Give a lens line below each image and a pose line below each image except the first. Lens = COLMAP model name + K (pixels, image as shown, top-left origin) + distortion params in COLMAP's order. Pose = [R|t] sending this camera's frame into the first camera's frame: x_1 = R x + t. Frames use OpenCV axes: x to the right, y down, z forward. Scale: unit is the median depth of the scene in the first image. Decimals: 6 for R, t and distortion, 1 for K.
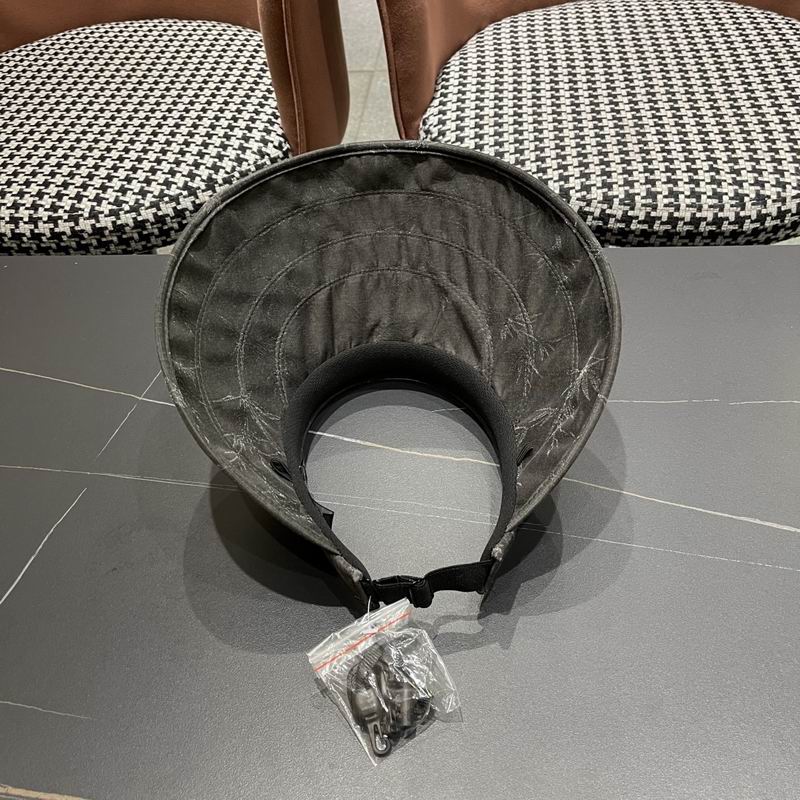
lens RADIAL K [[857.6, 0, 399.5], [0, 857.6, 410.1], [0, 0, 1]] dist [0.021668, 0.000000]
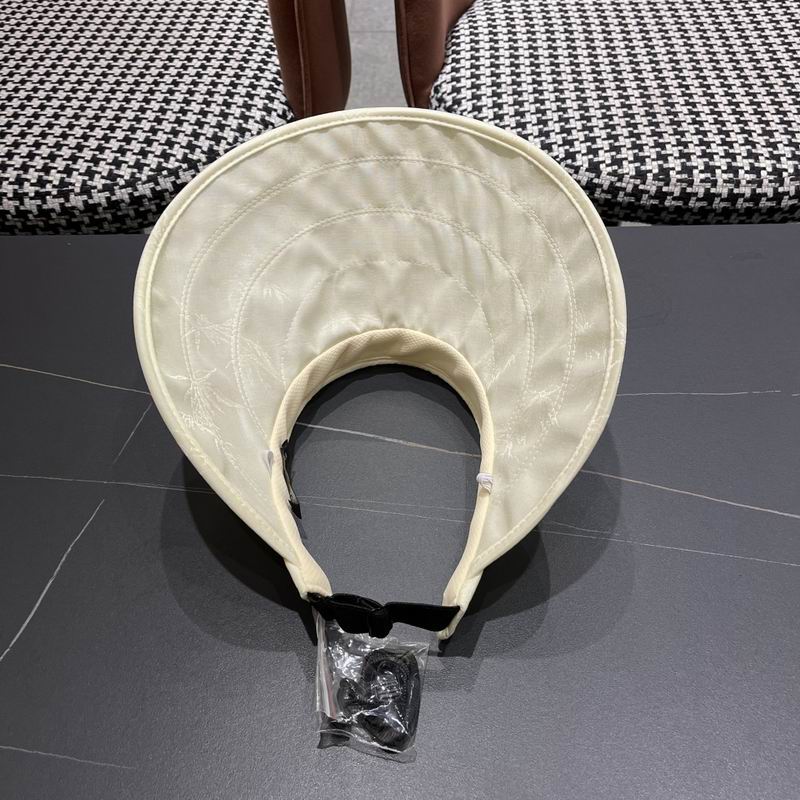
lens RADIAL K [[857.6, 0, 398.8], [0, 857.6, 392.8], [0, 0, 1]] dist [0.021668, 0.000000]
pose [[0.998357, -0.013306, 0.055738, -0.075063], [0.012005, 0.999649, 0.023610, -0.028094], [-0.056033, -0.022903, 0.998166, 0.059530]]
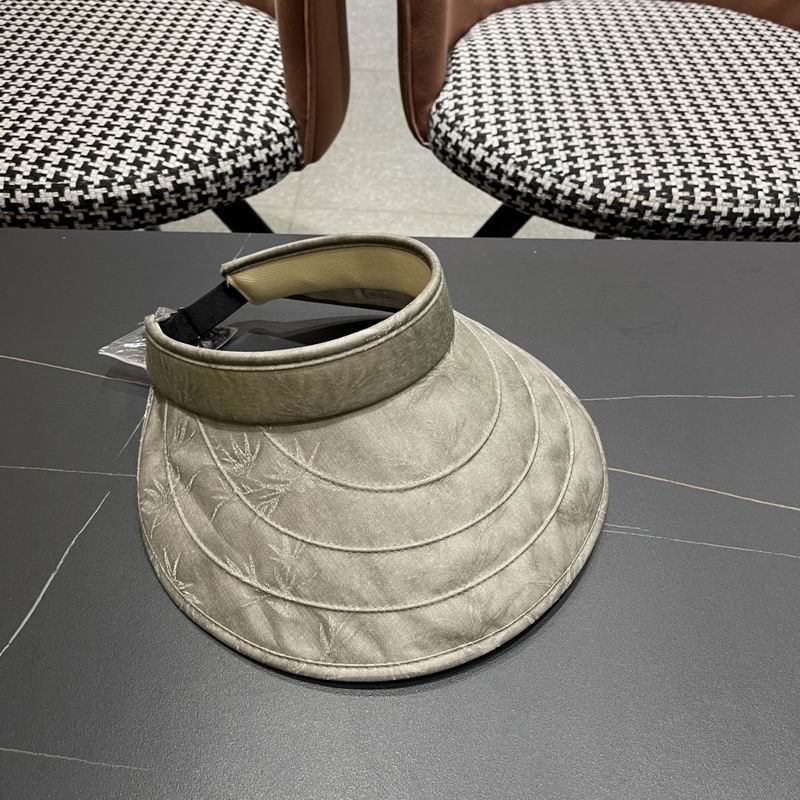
lens RADIAL K [[857.6, 0, 416.7], [0, 857.6, 392.4], [0, 0, 1]] dist [0.021668, 0.000000]
pose [[0.990745, 0.010425, 0.135333, -0.129811], [-0.005643, 0.999348, -0.035667, 0.015565], [-0.135616, 0.034573, 0.990158, 0.082498]]
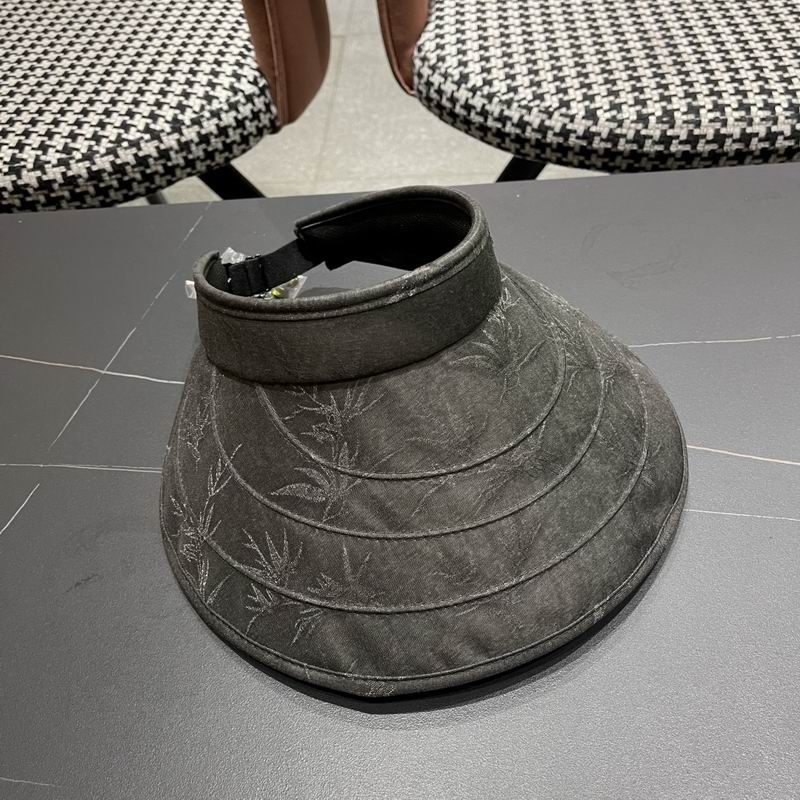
lens RADIAL K [[857.6, 0, 410.8], [0, 857.6, 400.2], [0, 0, 1]] dist [0.021668, 0.000000]
pose [[0.997932, -0.053946, 0.034964, -0.032250], [0.054032, 0.998538, -0.001506, 0.024088], [-0.034832, 0.003392, 0.999387, 0.139124]]
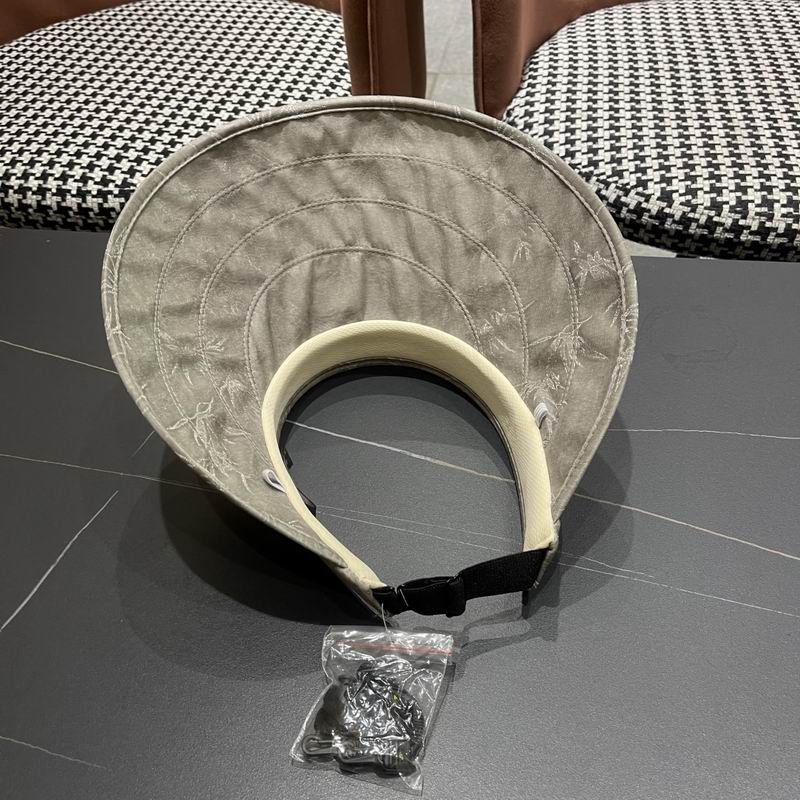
lens RADIAL K [[857.6, 0, 395.1], [0, 857.6, 406.7], [0, 0, 1]] dist [0.021668, 0.000000]
pose [[0.997005, 0.067048, -0.038553, -0.038620], [-0.067746, 0.997556, -0.017093, 0.000638], [0.037313, 0.019654, 0.999110, 0.094147]]
